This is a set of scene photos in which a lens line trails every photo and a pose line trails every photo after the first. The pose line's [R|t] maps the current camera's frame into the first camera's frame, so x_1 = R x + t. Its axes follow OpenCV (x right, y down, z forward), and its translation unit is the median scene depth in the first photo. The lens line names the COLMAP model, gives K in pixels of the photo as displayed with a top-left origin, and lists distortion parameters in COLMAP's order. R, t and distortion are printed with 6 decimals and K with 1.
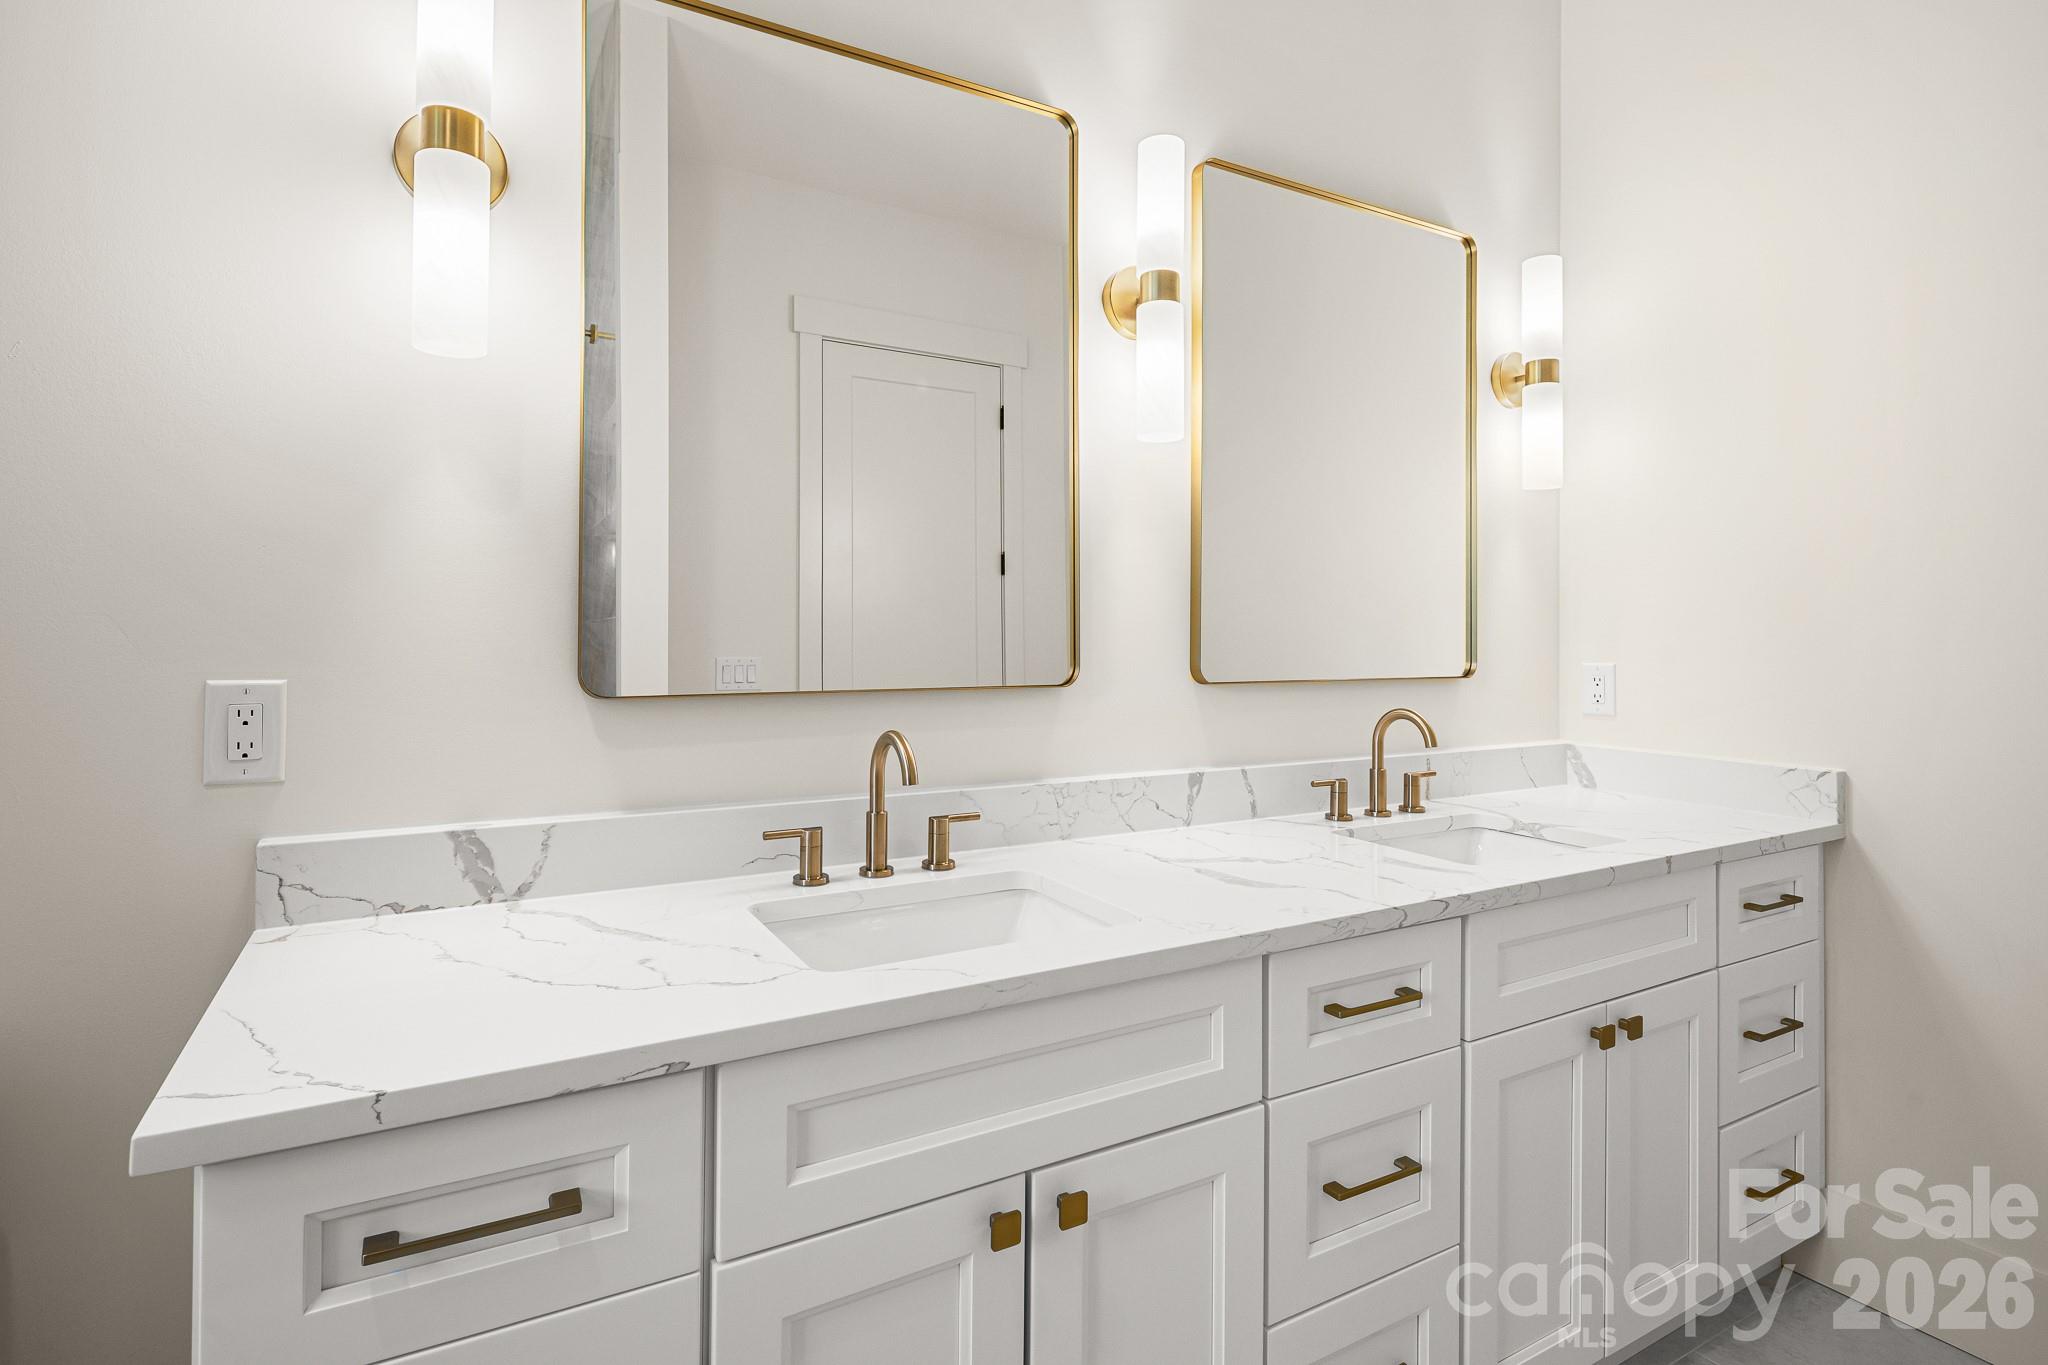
lens RADIAL K [[997.0, 0, 958.2], [0, 997.0, 644.7], [0, 0, 1]] dist [0.003688, -0.003698]
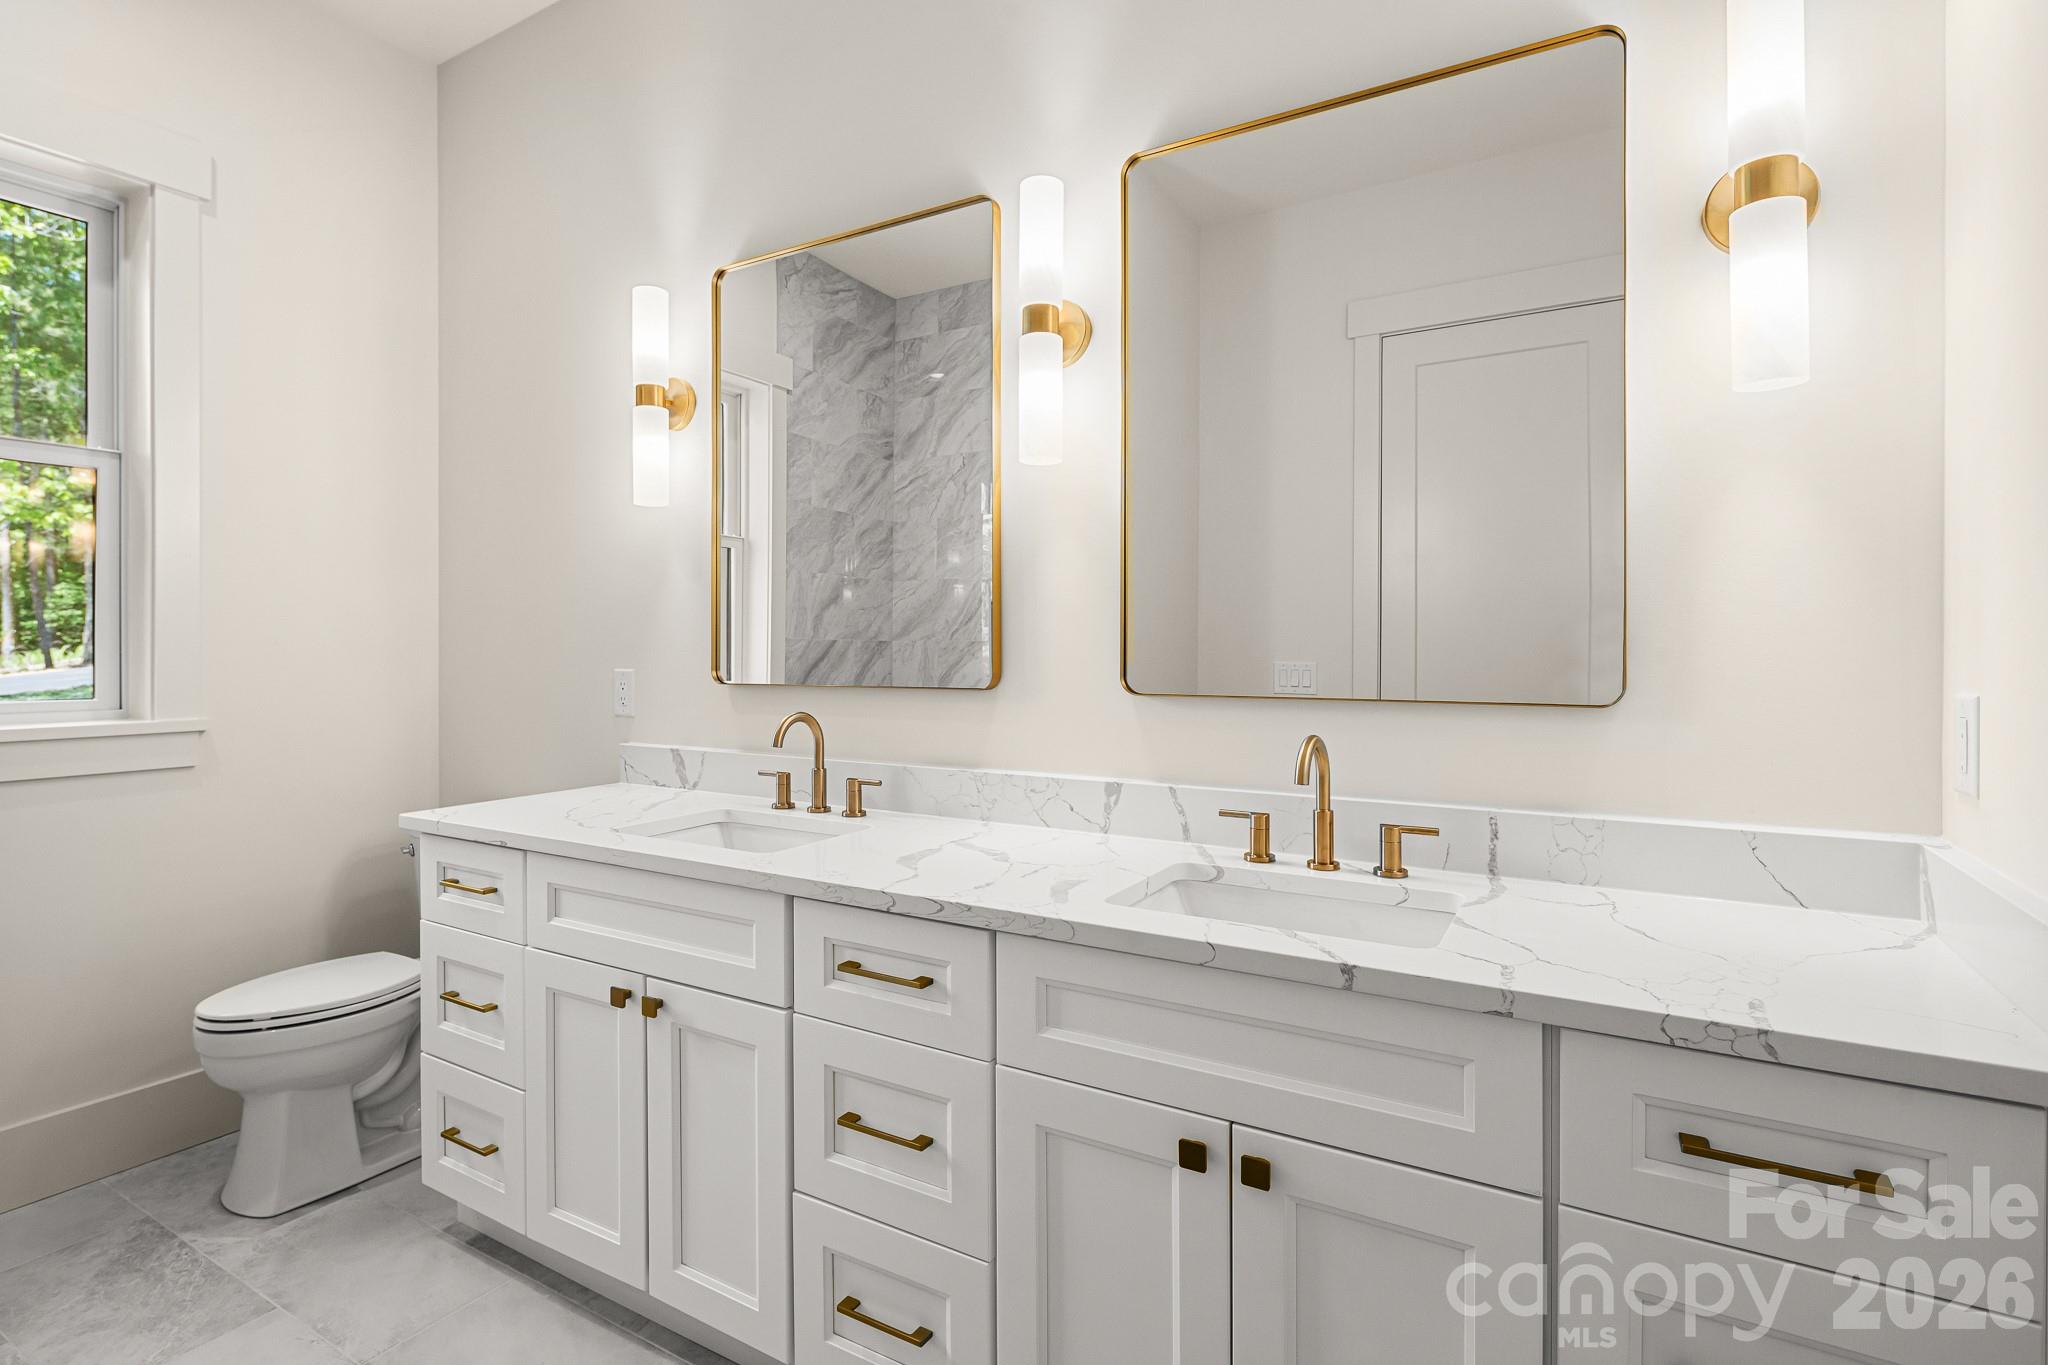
lens RADIAL K [[997.0, 0, 1000.3], [0, 997.0, 645.9], [0, 0, 1]] dist [0.003688, -0.003698]
pose [[0.510693, -0.001240, -0.859762, 1.124179], [-0.000129, 0.999999, -0.001519, -0.008538], [0.859763, 0.000887, 0.510692, 0.416628]]
